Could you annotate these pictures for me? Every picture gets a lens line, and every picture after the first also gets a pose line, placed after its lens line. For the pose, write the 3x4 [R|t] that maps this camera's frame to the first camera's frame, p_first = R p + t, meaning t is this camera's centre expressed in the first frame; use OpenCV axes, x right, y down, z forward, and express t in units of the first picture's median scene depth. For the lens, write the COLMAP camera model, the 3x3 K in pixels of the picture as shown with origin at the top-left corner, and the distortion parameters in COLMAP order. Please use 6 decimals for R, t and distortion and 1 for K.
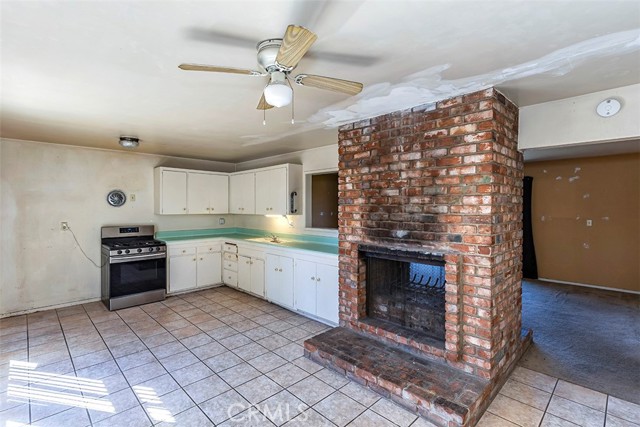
lens RADIAL K [[295.2, 0, 318.9], [0, 295.2, 209.2], [0, 0, 1]] dist [0.000267, -0.000029]
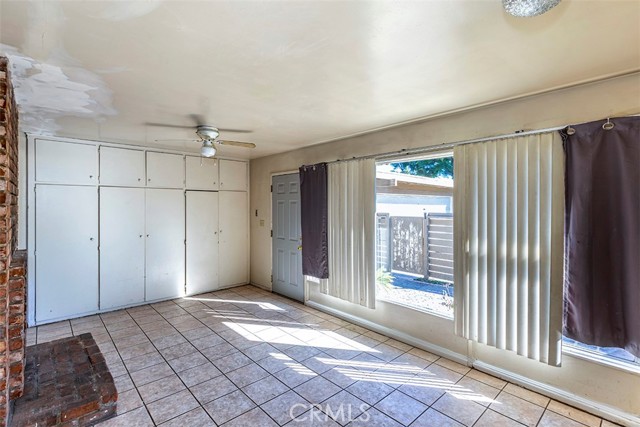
lens RADIAL K [[312.5, 0, 361.3], [0, 312.5, 205.5], [0, 0, 1]] dist [0.022760, 0.000066]
pose [[-0.998956, -0.000078, -0.045679, -0.439444], [-0.000552, 0.999946, 0.010355, -0.015844], [0.045676, 0.010370, -0.998902, 1.289290]]
